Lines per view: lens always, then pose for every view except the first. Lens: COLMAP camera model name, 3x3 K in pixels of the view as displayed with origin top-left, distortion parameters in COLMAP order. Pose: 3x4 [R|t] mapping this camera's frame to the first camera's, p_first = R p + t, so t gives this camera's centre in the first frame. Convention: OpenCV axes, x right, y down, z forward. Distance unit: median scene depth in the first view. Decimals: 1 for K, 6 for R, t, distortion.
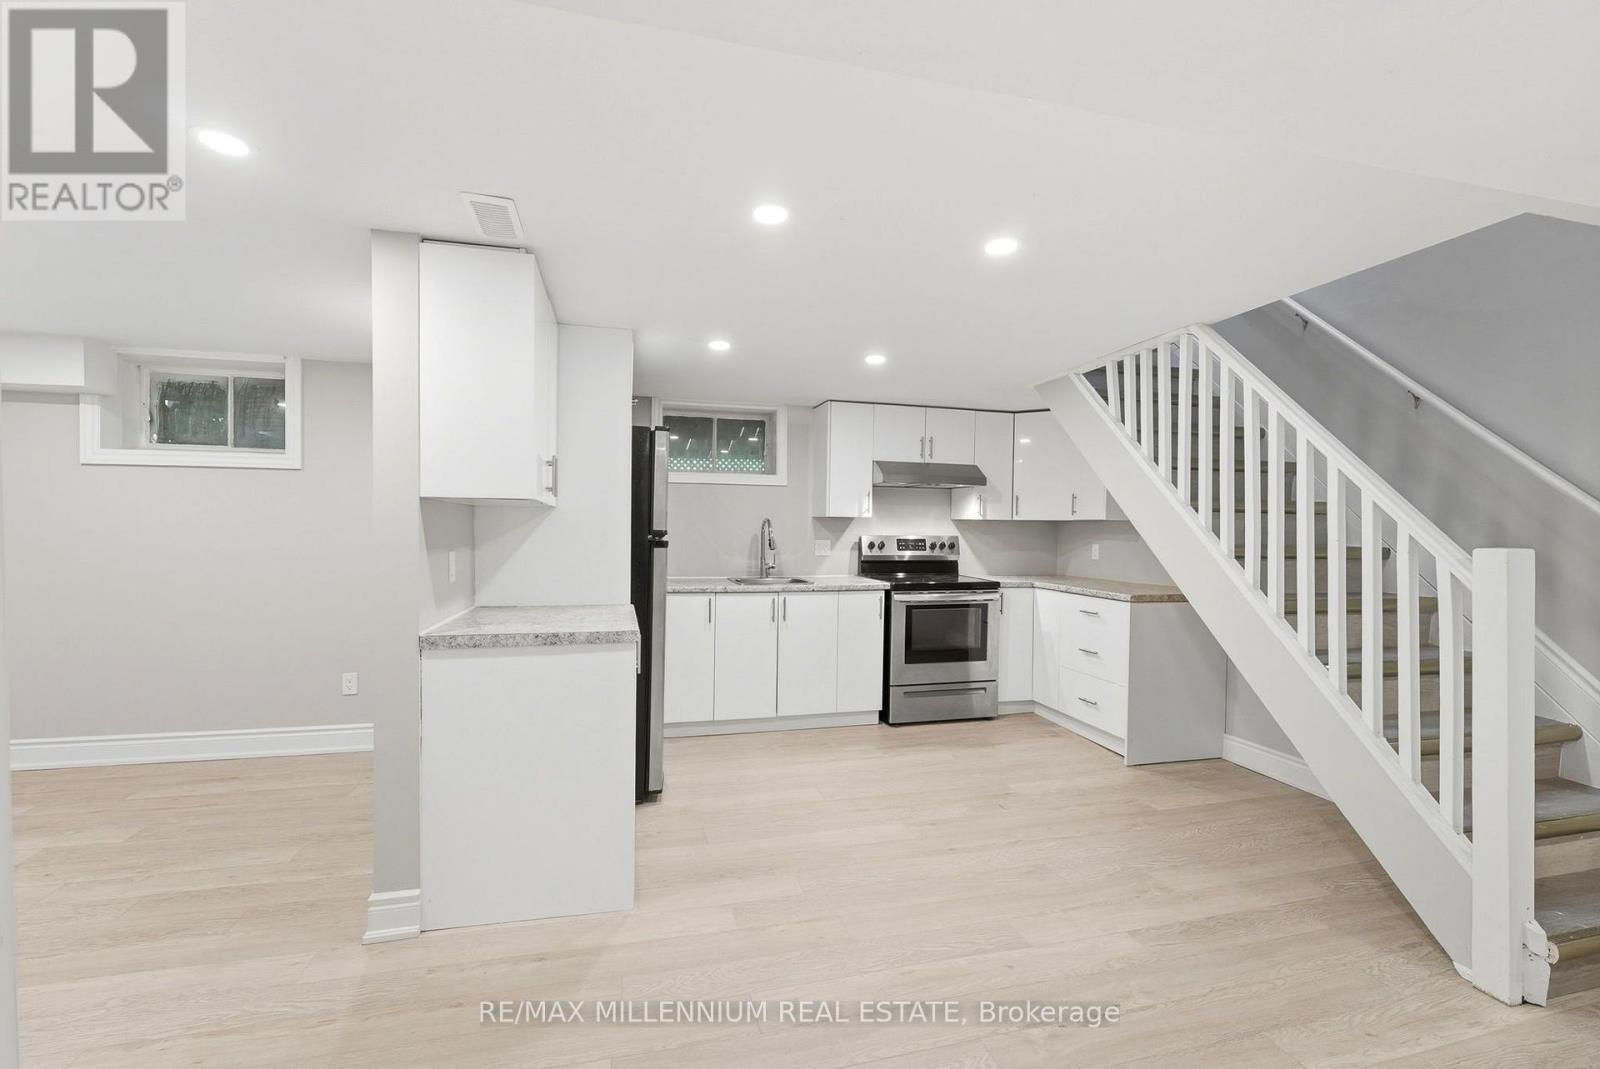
lens RADIAL K [[654.8, 0, 791.6], [0, 654.8, 530.1], [0, 0, 1]] dist [-0.001501, -0.000234]
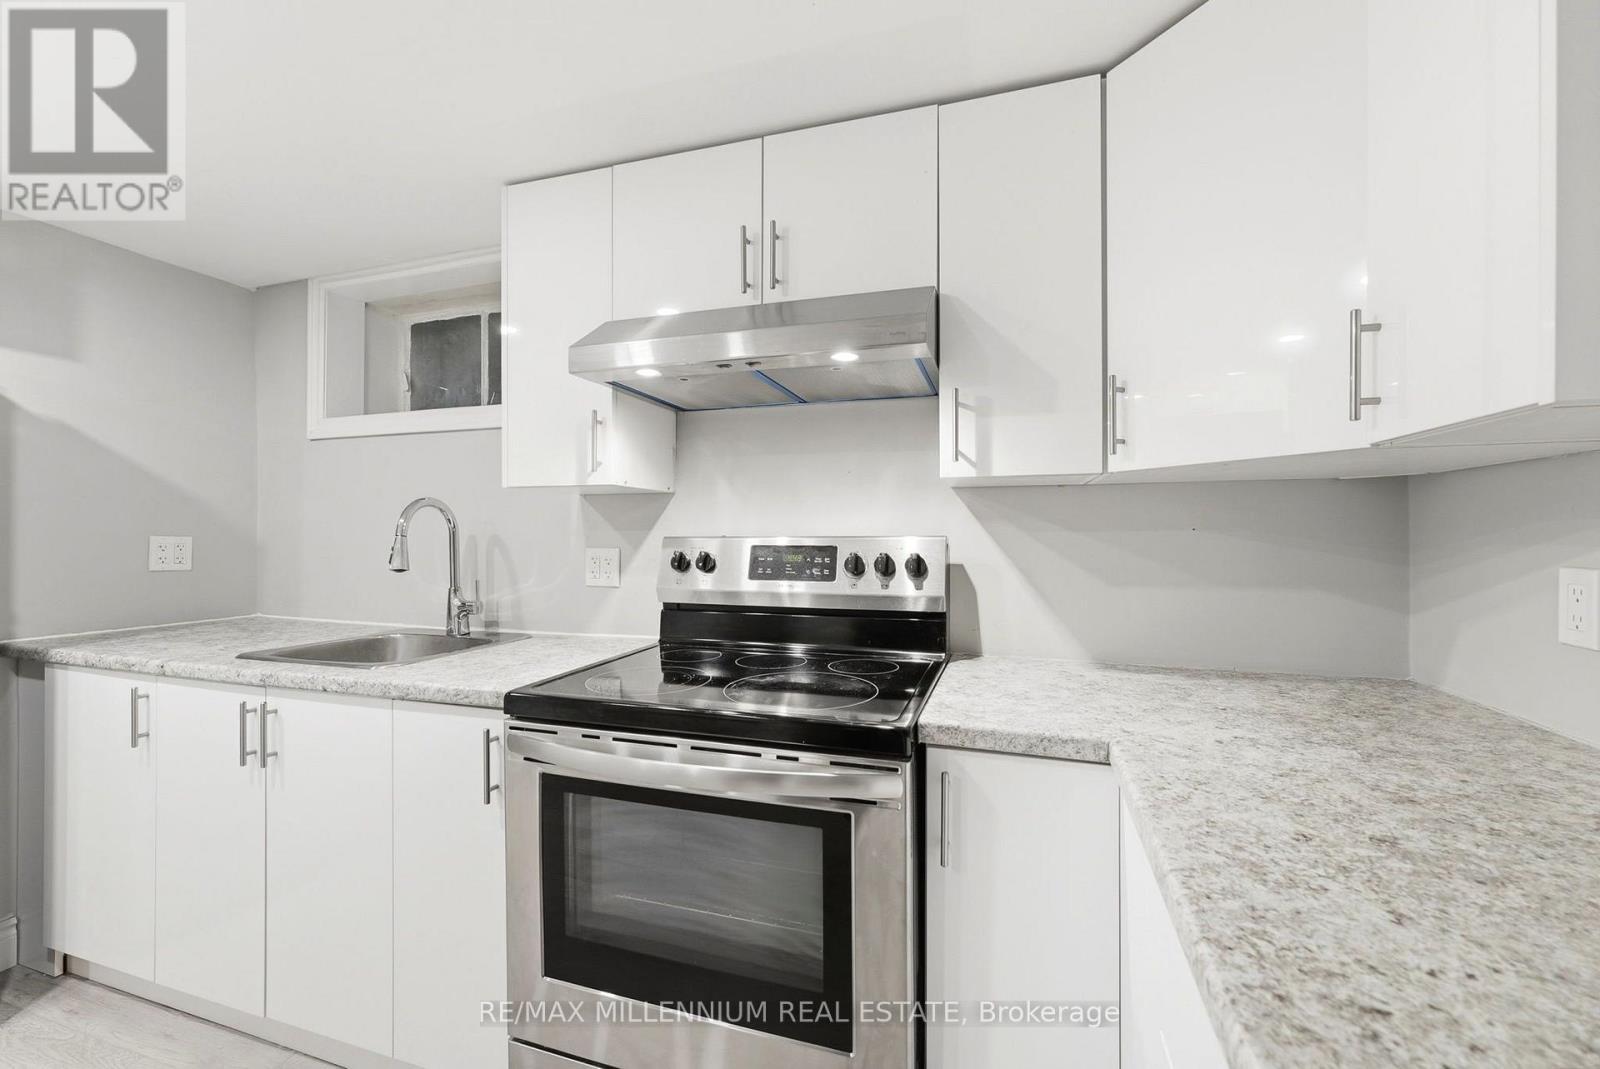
lens RADIAL K [[654.8, 0, 791.6], [0, 654.8, 530.1], [0, 0, 1]] dist [-0.001501, -0.000234]
pose [[0.850028, -0.008104, -0.526675, 0.365163], [0.006104, 0.999966, -0.005535, 0.007944], [0.526702, 0.001490, 0.850049, 0.705495]]
